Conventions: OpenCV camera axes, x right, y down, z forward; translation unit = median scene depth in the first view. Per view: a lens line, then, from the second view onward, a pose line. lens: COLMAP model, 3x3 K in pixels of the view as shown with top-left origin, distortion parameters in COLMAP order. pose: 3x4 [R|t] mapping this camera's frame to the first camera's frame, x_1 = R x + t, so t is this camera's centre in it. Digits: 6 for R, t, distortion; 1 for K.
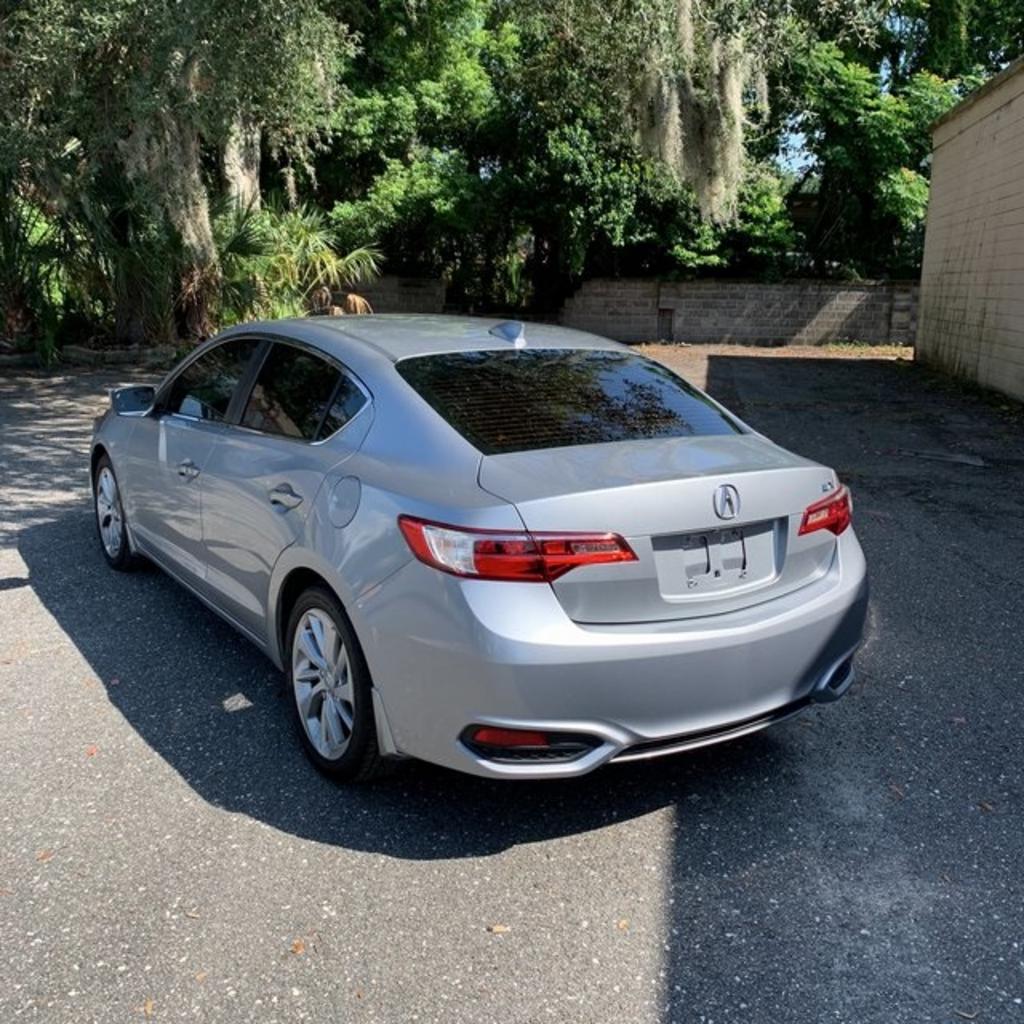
lens RADIAL K [[1059.2, 0, 512.0], [0, 1059.2, 512.0], [0, 0, 1]] dist [-0.052378, -0.004169]
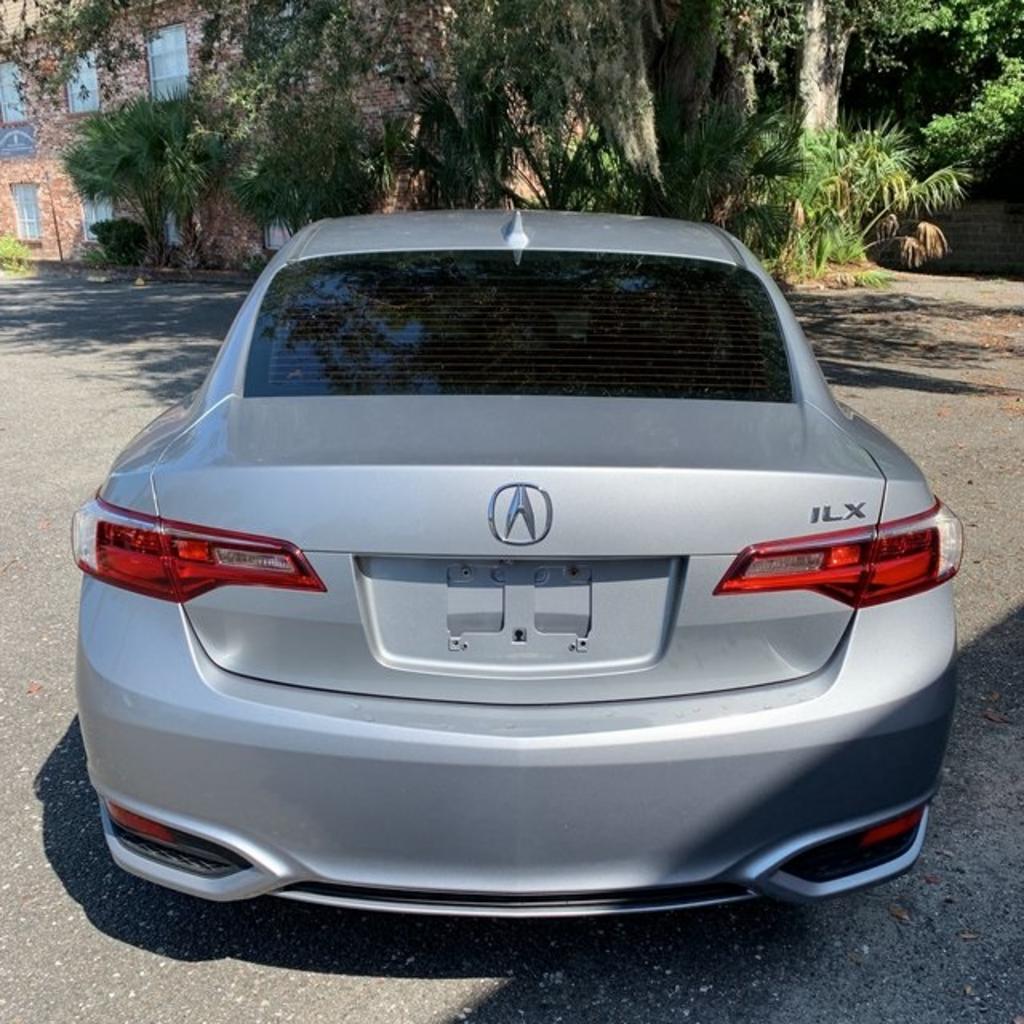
lens RADIAL K [[1037.1, 0, 512.4], [0, 1037.1, 540.3], [0, 0, 1]] dist [0.002069, -0.002340]
pose [[0.829098, 0.146574, -0.539548, 0.068579], [-0.100267, 0.988359, 0.114422, -0.008016], [0.550039, -0.040769, 0.834144, 0.074831]]
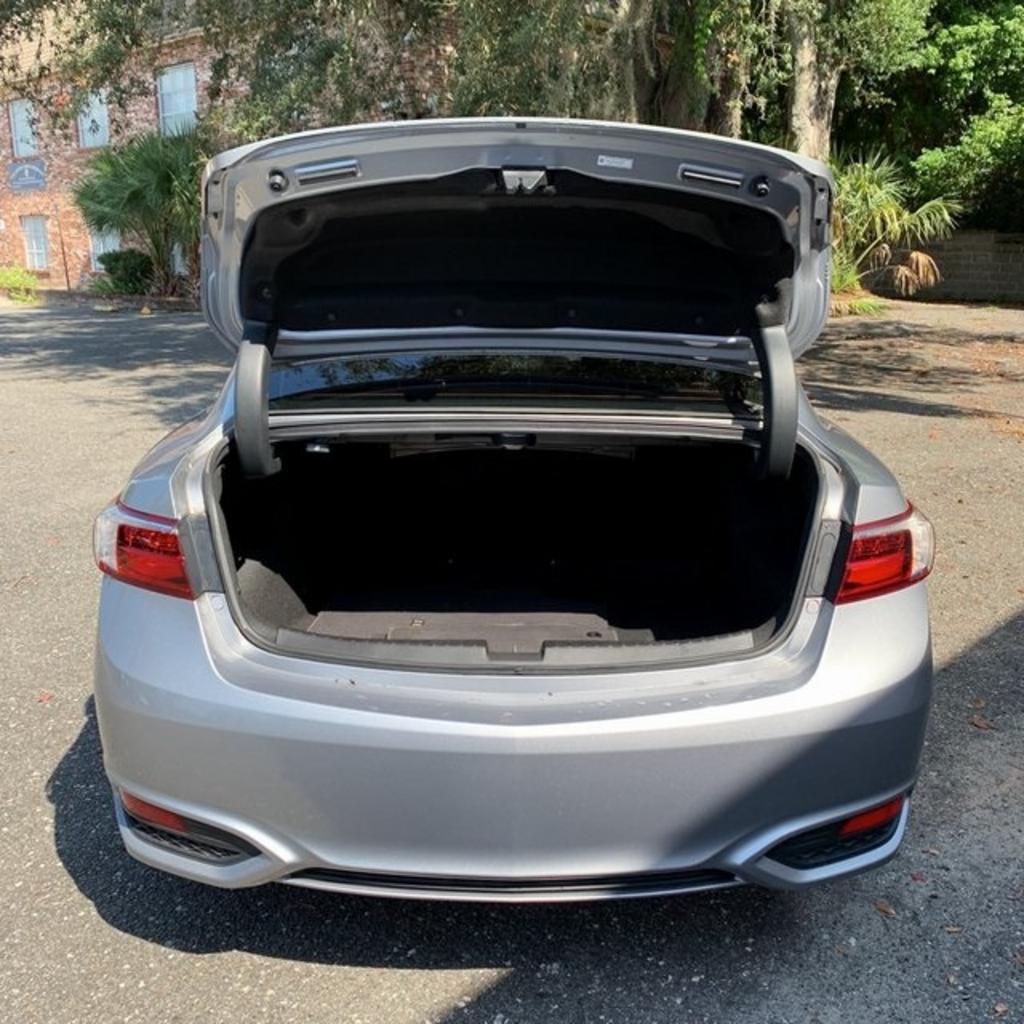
lens RADIAL K [[1036.4, 0, 517.8], [0, 1036.4, 515.3], [0, 0, 1]] dist [0.005964, -0.004226]
pose [[0.831488, 0.117642, -0.542944, 0.072067], [-0.098216, 0.993056, 0.064758, -0.006512], [0.546792, -0.000520, 0.837268, 0.070639]]
